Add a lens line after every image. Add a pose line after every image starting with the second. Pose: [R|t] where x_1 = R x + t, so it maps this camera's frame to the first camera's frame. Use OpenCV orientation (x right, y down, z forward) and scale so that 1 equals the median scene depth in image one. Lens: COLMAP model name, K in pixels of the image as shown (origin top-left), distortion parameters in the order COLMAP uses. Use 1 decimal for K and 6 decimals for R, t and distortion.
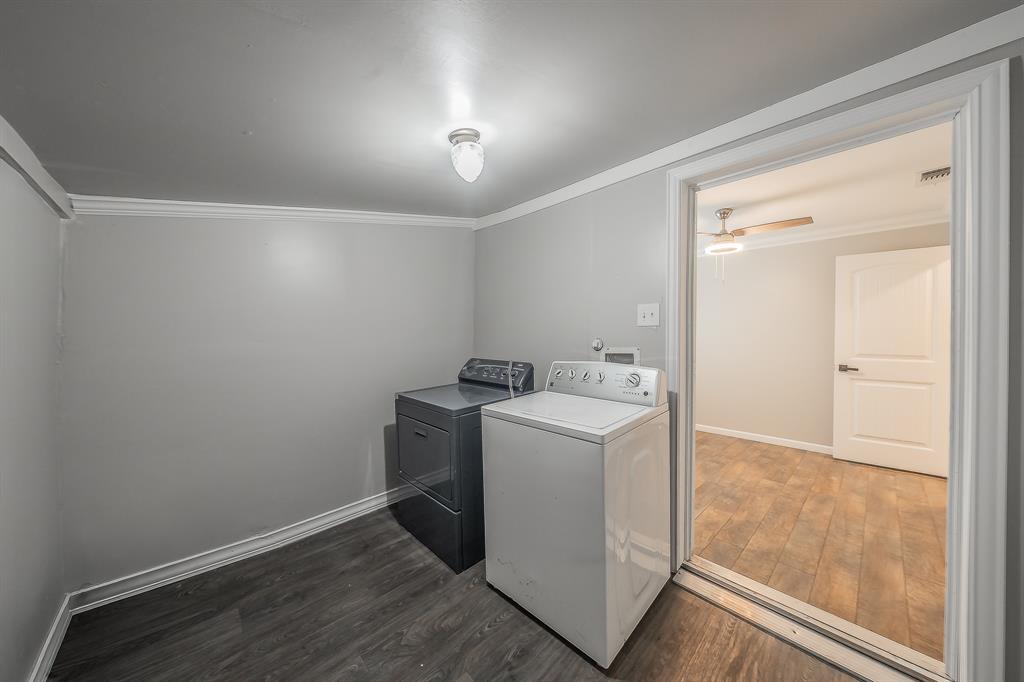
lens RADIAL K [[351.5, 0, 515.4], [0, 351.5, 337.6], [0, 0, 1]] dist [-0.002140, -0.000183]
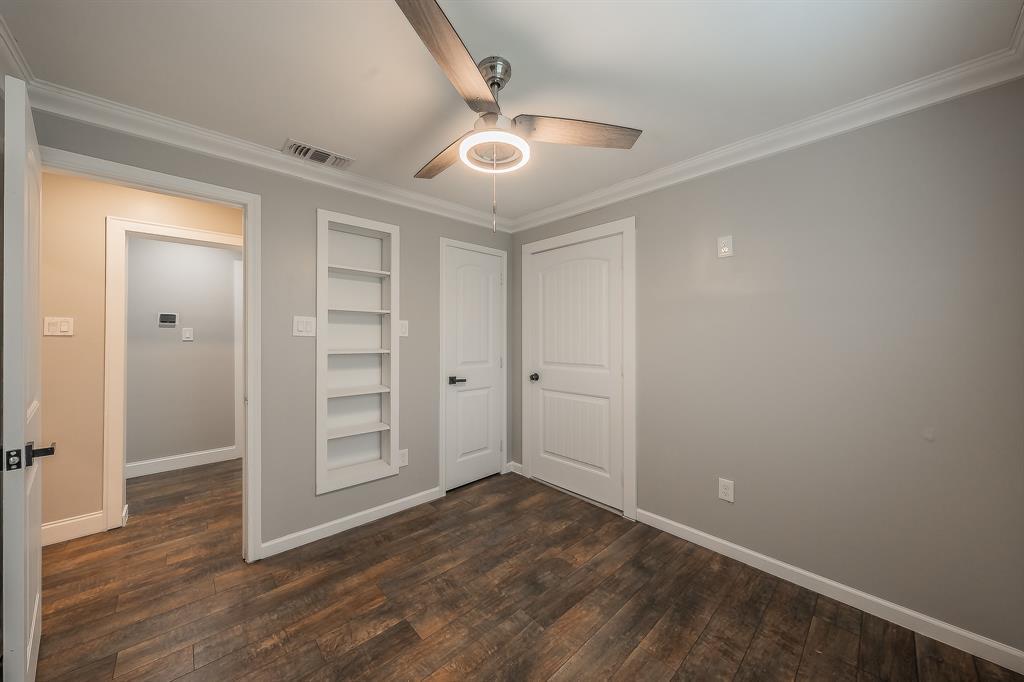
lens RADIAL K [[361.3, 0, 504.8], [0, 361.3, 338.2], [0, 0, 1]] dist [-0.000704, 0.000012]
pose [[-0.999711, -0.012345, 0.020647, 0.724323], [-0.012166, 0.999888, 0.008767, -0.030926], [-0.020753, 0.008513, -0.999748, 1.851976]]
